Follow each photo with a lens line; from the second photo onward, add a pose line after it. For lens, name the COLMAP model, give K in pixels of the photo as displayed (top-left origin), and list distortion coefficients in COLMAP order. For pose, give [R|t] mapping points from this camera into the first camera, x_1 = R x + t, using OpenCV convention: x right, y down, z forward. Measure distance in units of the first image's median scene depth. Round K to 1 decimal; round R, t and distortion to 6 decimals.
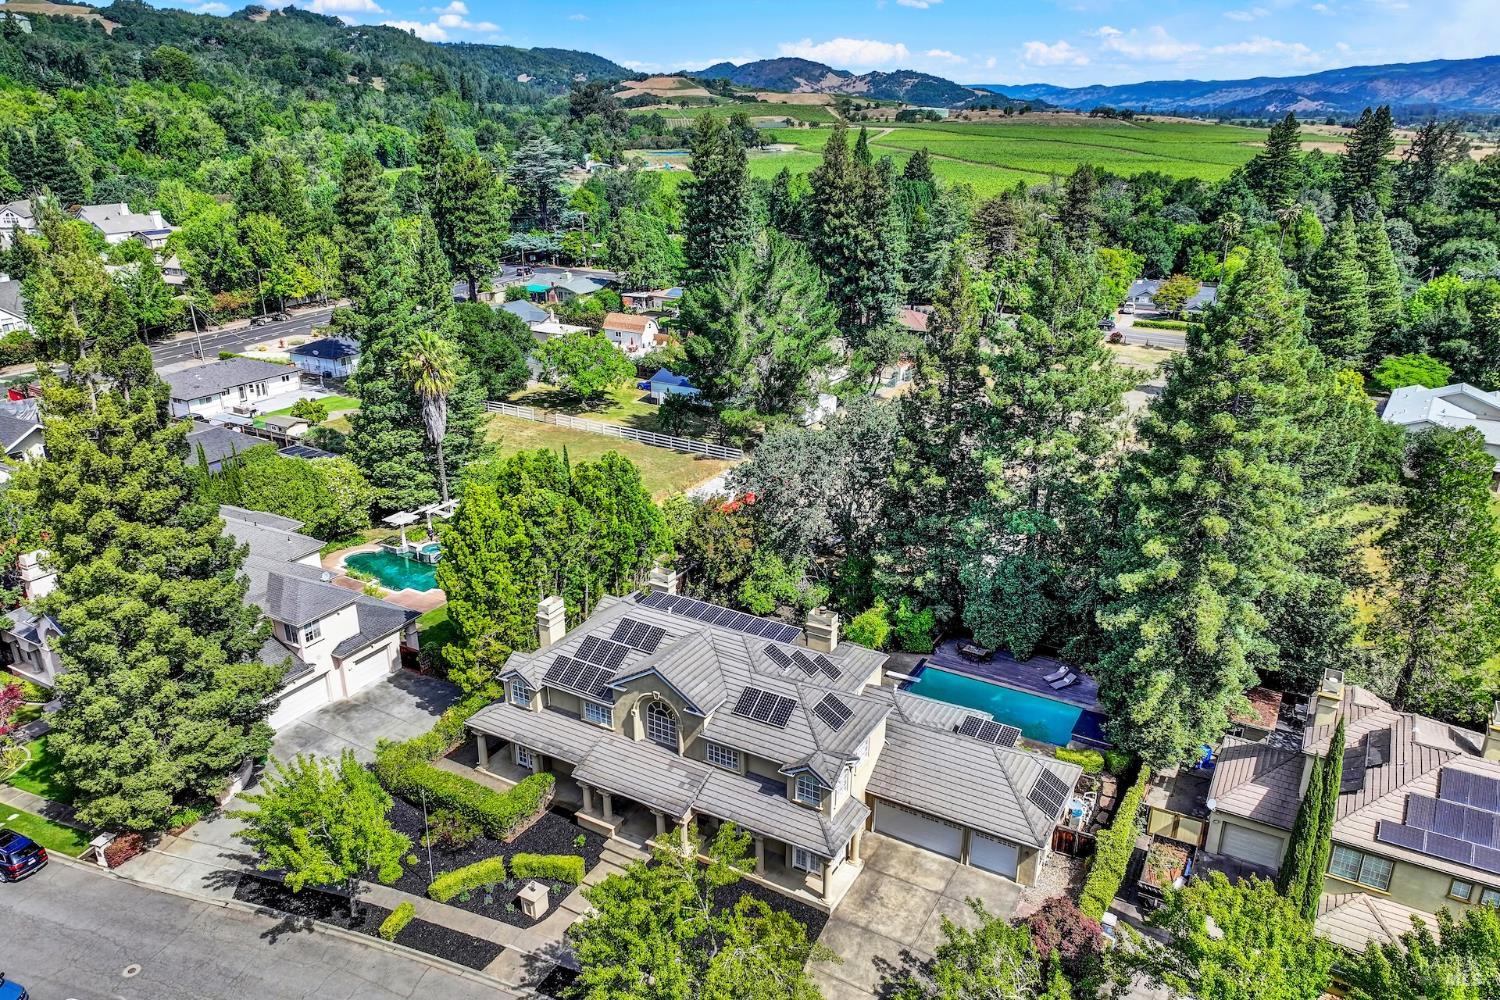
lens RADIAL K [[1069.0, 0, 750.0], [0, 1069.0, 500.0], [0, 0, 1]] dist [0.007282, 0.001753]
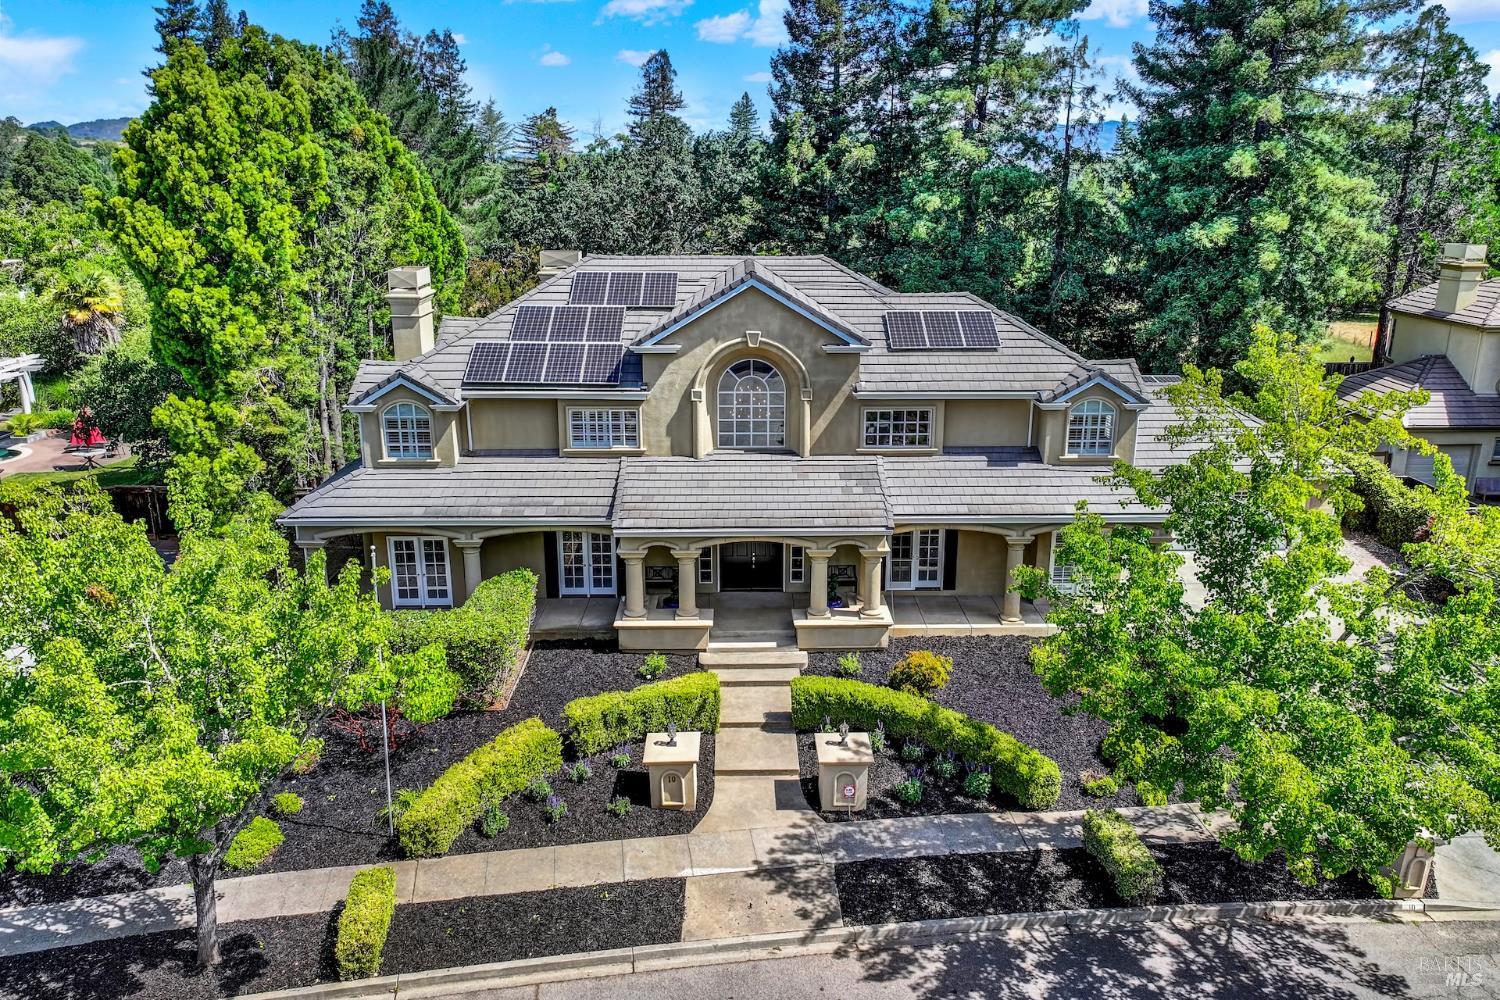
lens RADIAL K [[1076.3, 0, 744.4], [0, 1076.3, 463.5], [0, 0, 1]] dist [0.008647, 0.004066]
pose [[0.858852, -0.133216, 0.494598, -0.339955], [0.181280, 0.982147, -0.050252, 0.257629], [-0.479074, 0.132820, 0.867668, 0.552311]]
